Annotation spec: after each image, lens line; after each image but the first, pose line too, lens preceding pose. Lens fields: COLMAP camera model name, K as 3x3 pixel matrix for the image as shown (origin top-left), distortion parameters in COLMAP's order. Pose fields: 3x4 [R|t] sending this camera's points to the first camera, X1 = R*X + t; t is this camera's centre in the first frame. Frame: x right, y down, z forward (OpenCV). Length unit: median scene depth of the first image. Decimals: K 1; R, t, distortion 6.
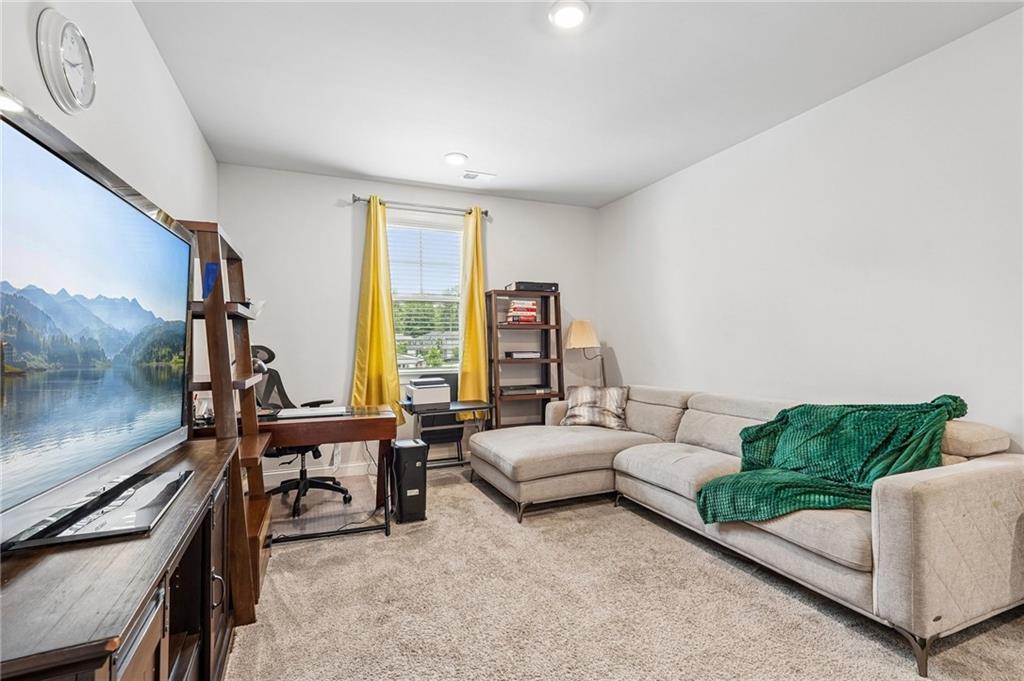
lens RADIAL K [[456.4, 0, 524.8], [0, 456.4, 332.7], [0, 0, 1]] dist [-0.001588, 0.000542]
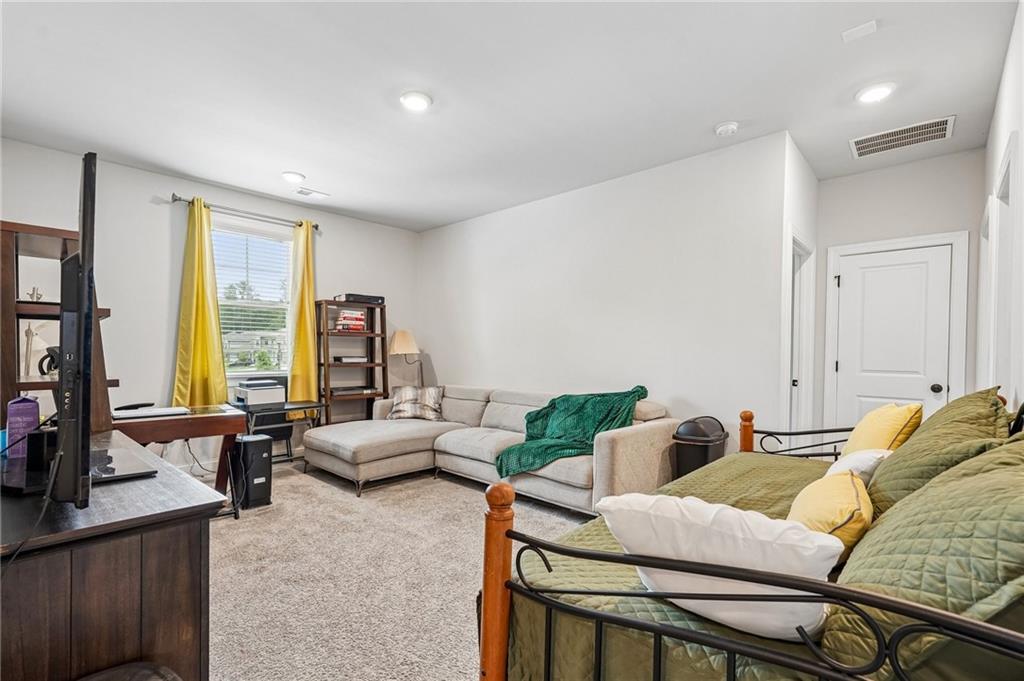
lens RADIAL K [[456.3, 0, 514.9], [0, 456.3, 342.9], [0, 0, 1]] dist [-0.002253, 0.001304]
pose [[0.917176, 0.024038, 0.397757, -0.098969], [-0.027475, 0.999618, 0.002944, -0.007423], [-0.397535, -0.013629, 0.917486, -0.222755]]
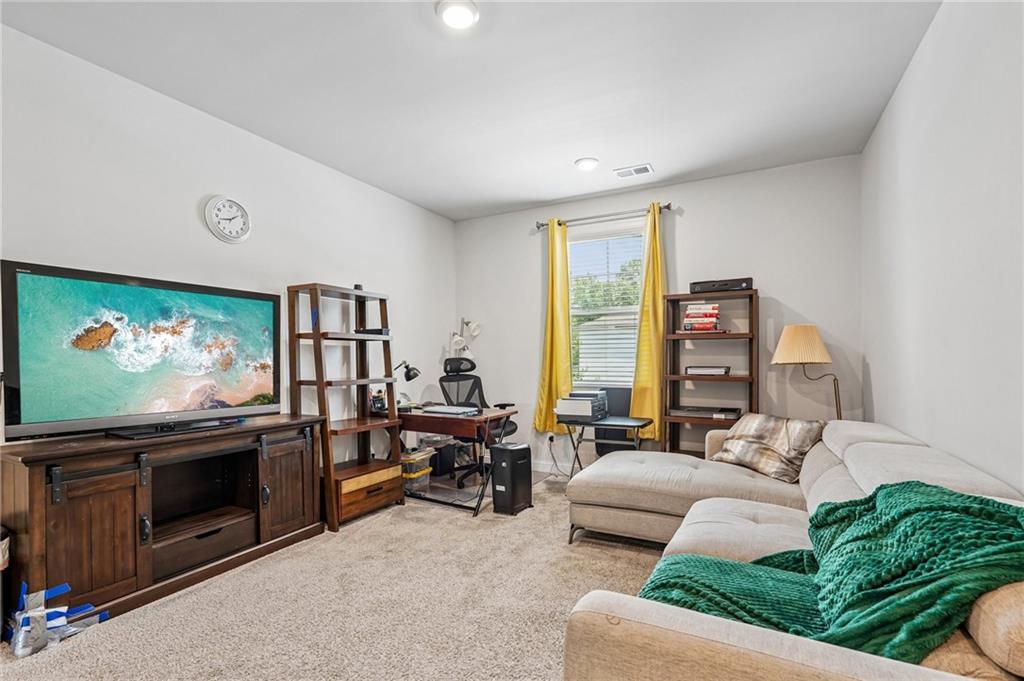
lens RADIAL K [[470.8, 0, 511.4], [0, 470.8, 368.9], [0, 0, 1]] dist [-0.000649, 0.000259]
pose [[0.632221, 0.022714, -0.774455, 0.541150], [0.018508, 0.998842, 0.044404, 0.002095], [0.774567, -0.042407, 0.631069, 0.237902]]
